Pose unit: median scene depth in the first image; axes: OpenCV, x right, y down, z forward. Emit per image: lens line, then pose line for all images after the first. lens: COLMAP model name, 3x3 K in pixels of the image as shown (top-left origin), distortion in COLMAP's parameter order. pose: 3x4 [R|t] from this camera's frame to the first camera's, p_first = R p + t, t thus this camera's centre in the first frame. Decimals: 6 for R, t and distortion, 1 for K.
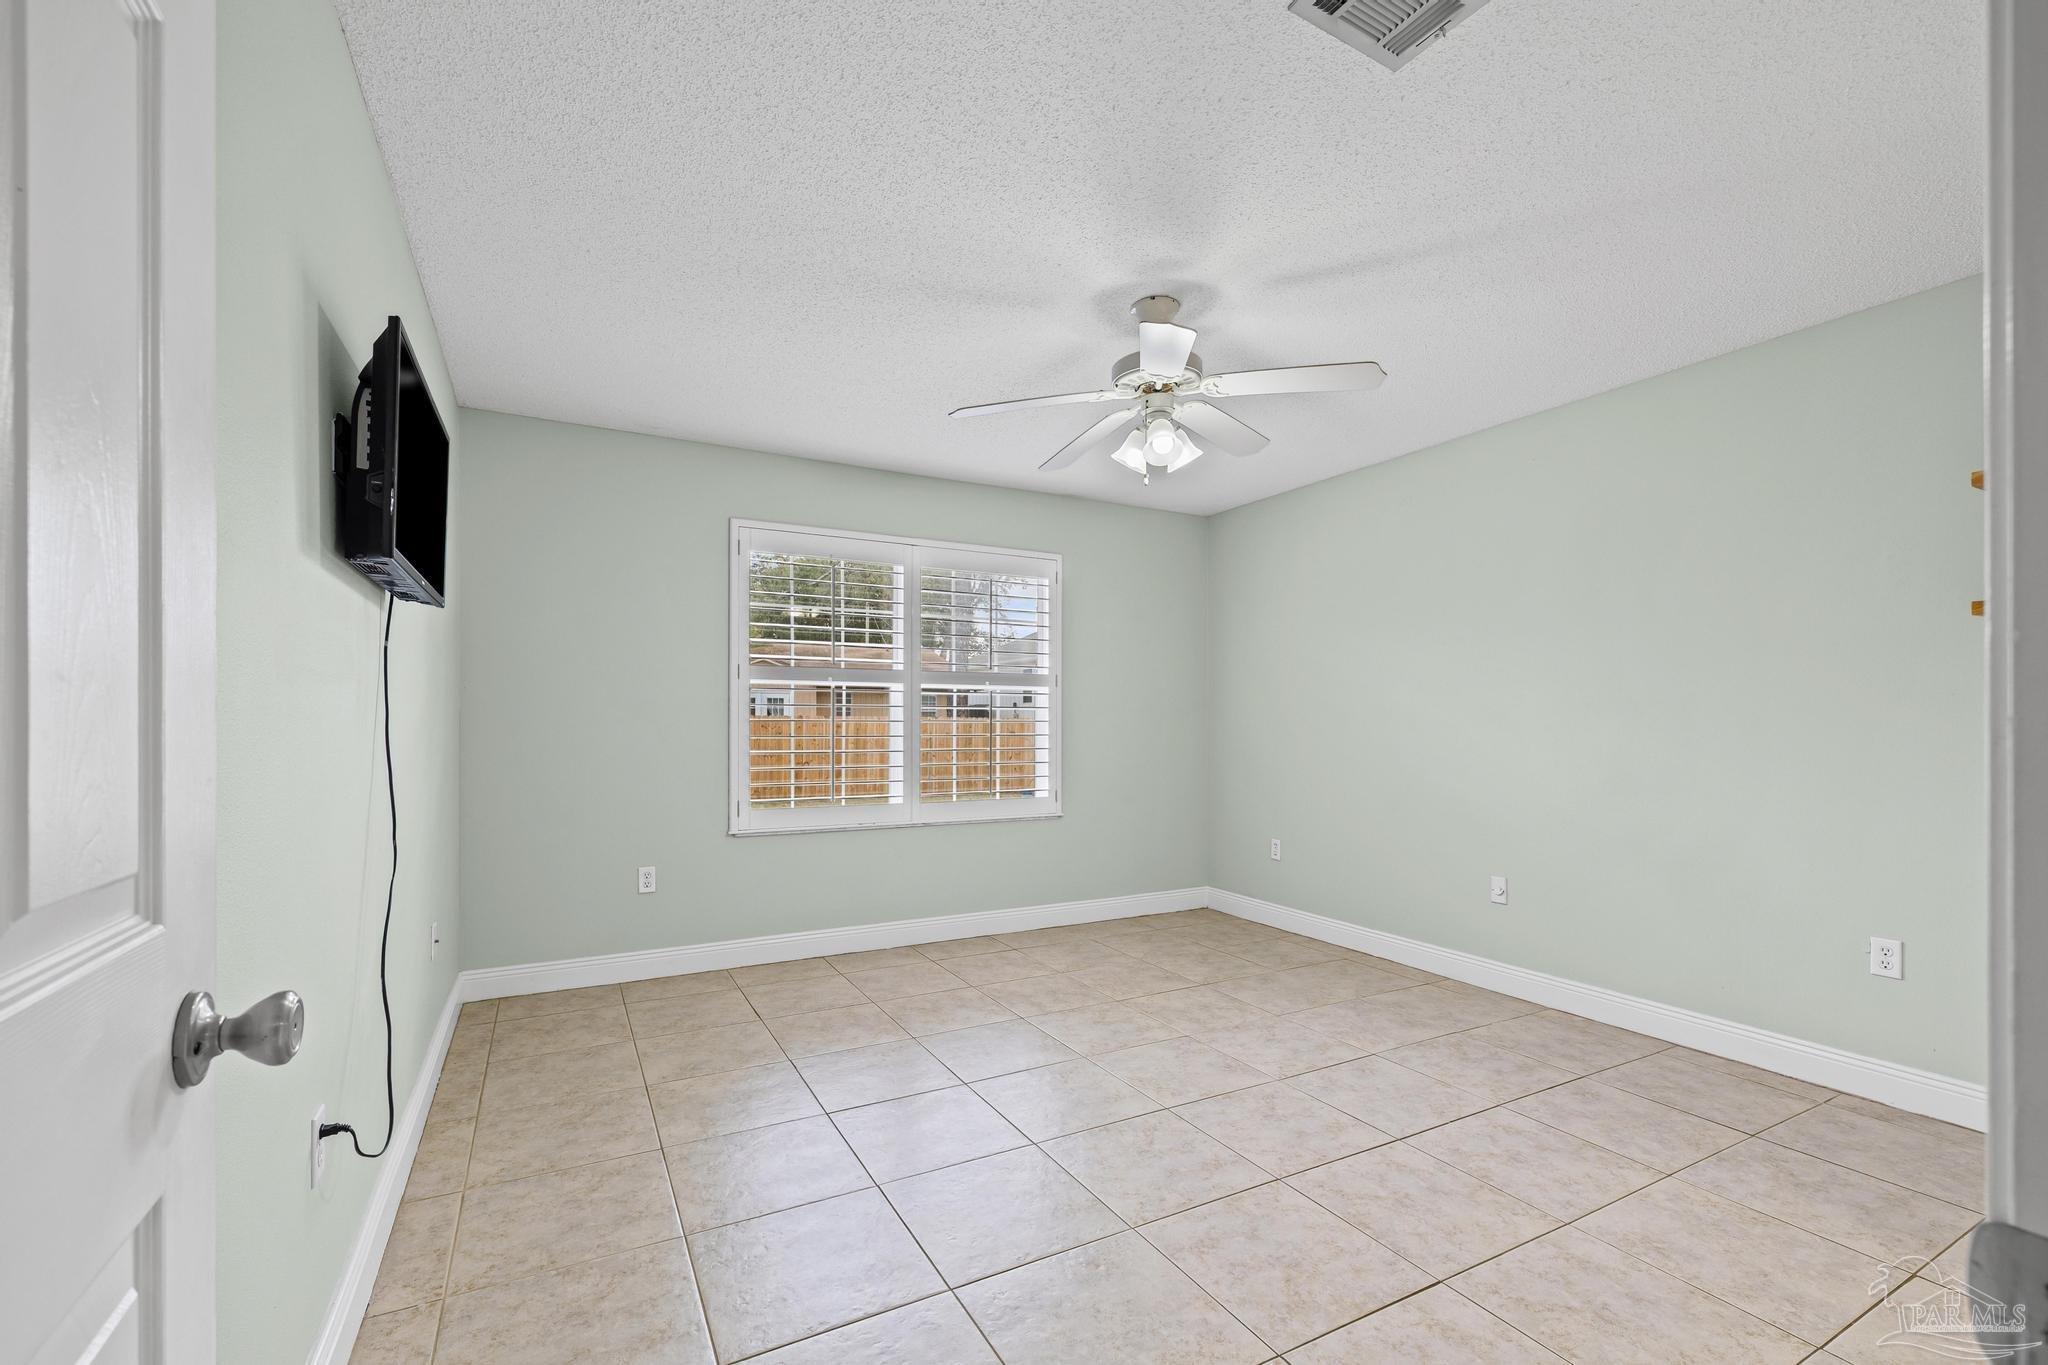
lens RADIAL K [[871.4, 0, 1020.7], [0, 871.4, 710.5], [0, 0, 1]] dist [0.001146, -0.000277]
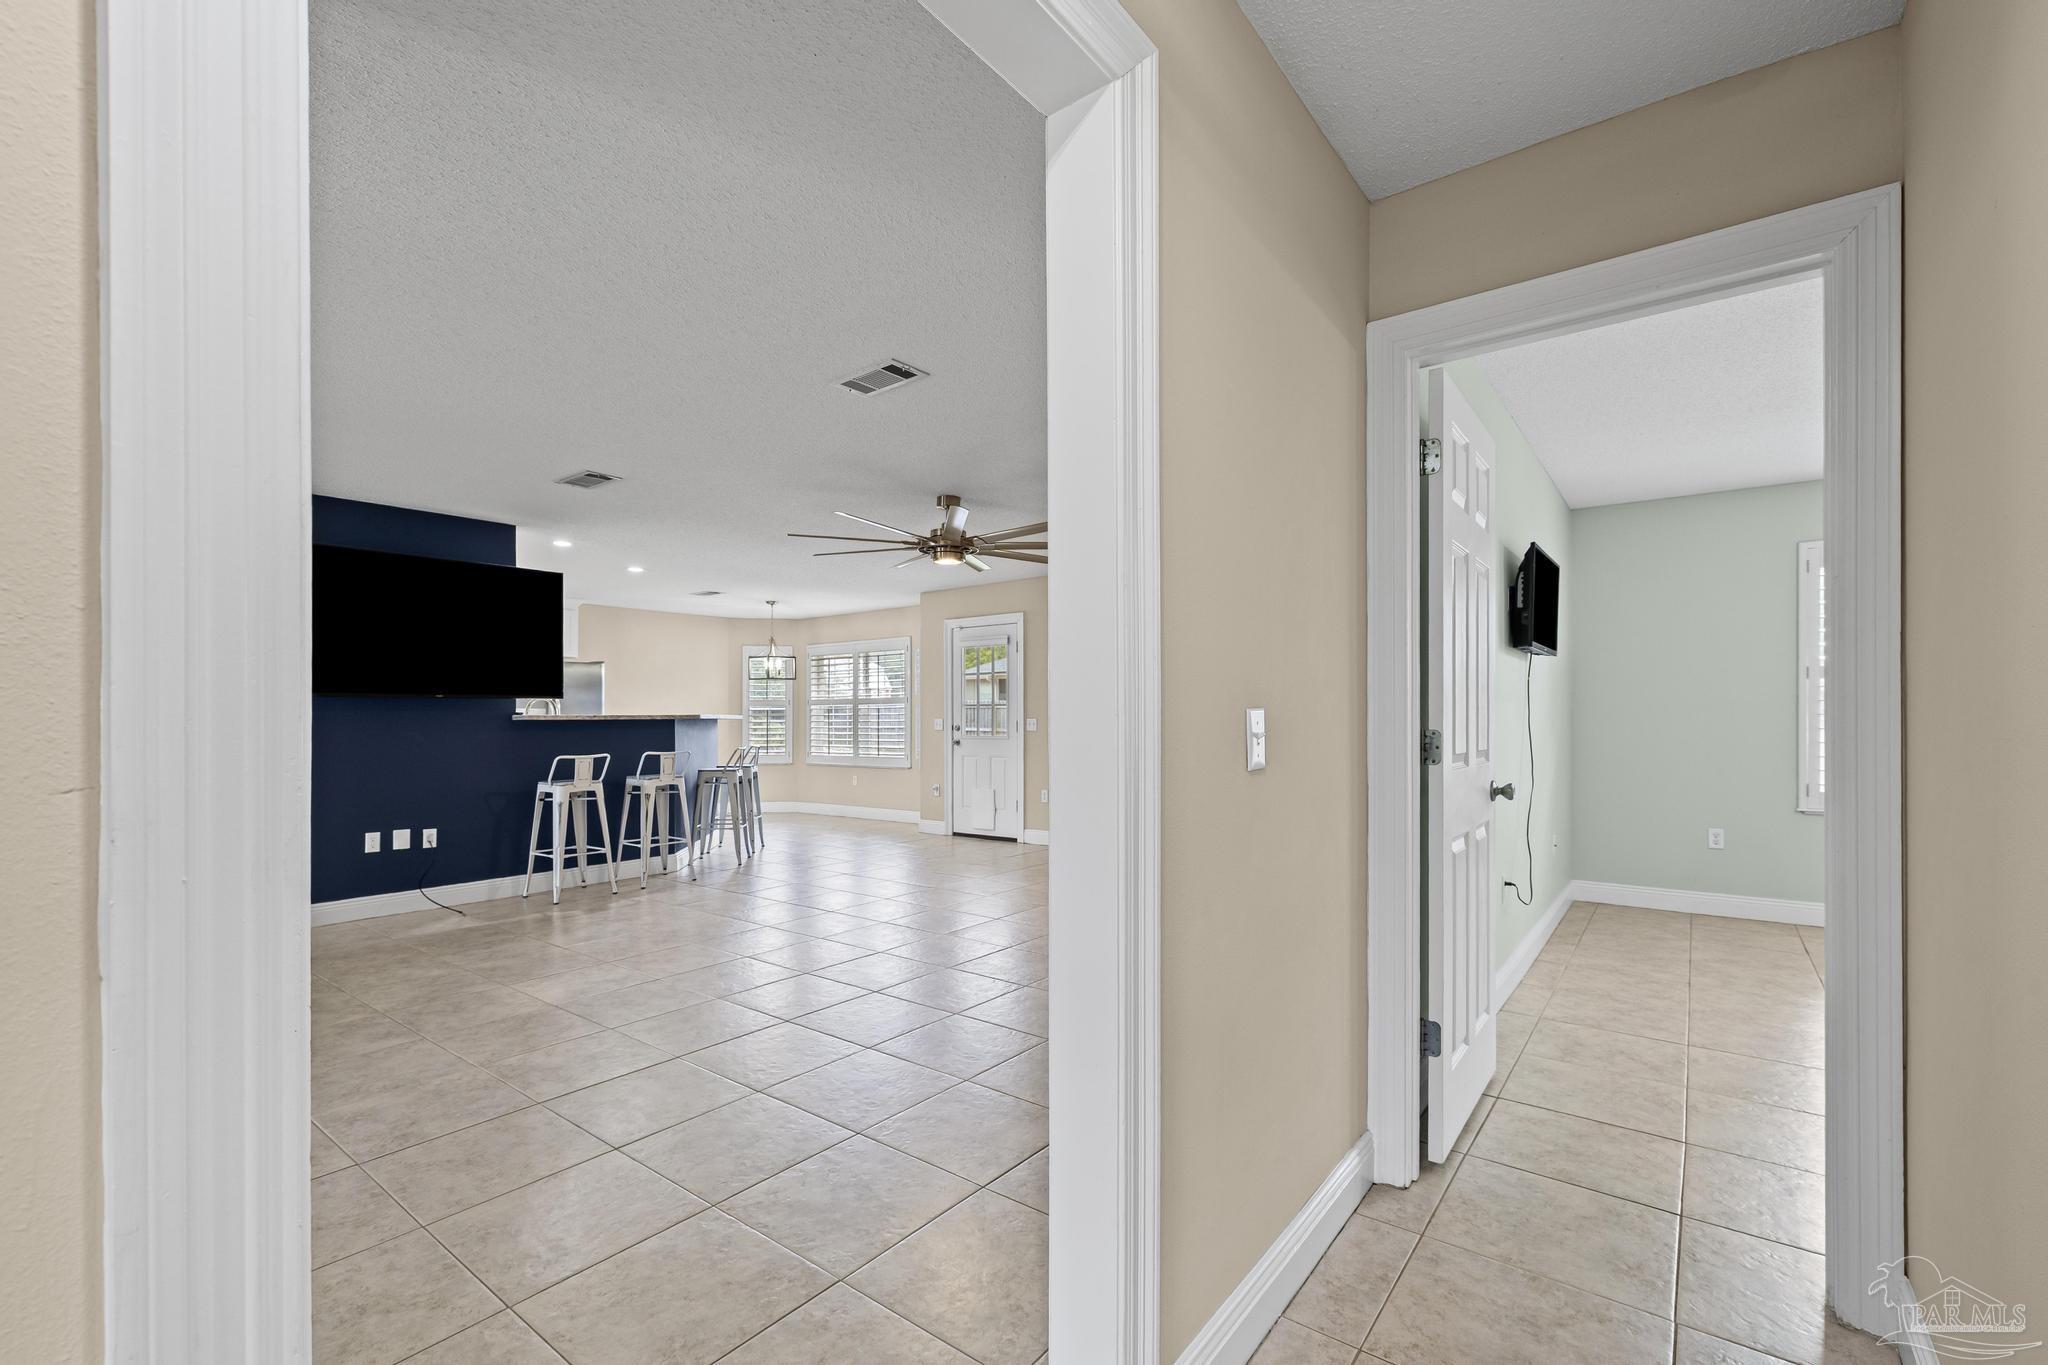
lens RADIAL K [[871.4, 0, 1020.7], [0, 871.4, 710.5], [0, 0, 1]] dist [0.001146, -0.000277]
pose [[0.410718, 0.005897, -0.911743, 0.804800], [0.007209, 0.999927, 0.009715, -0.035042], [0.911734, -0.010562, 0.410646, -1.150770]]
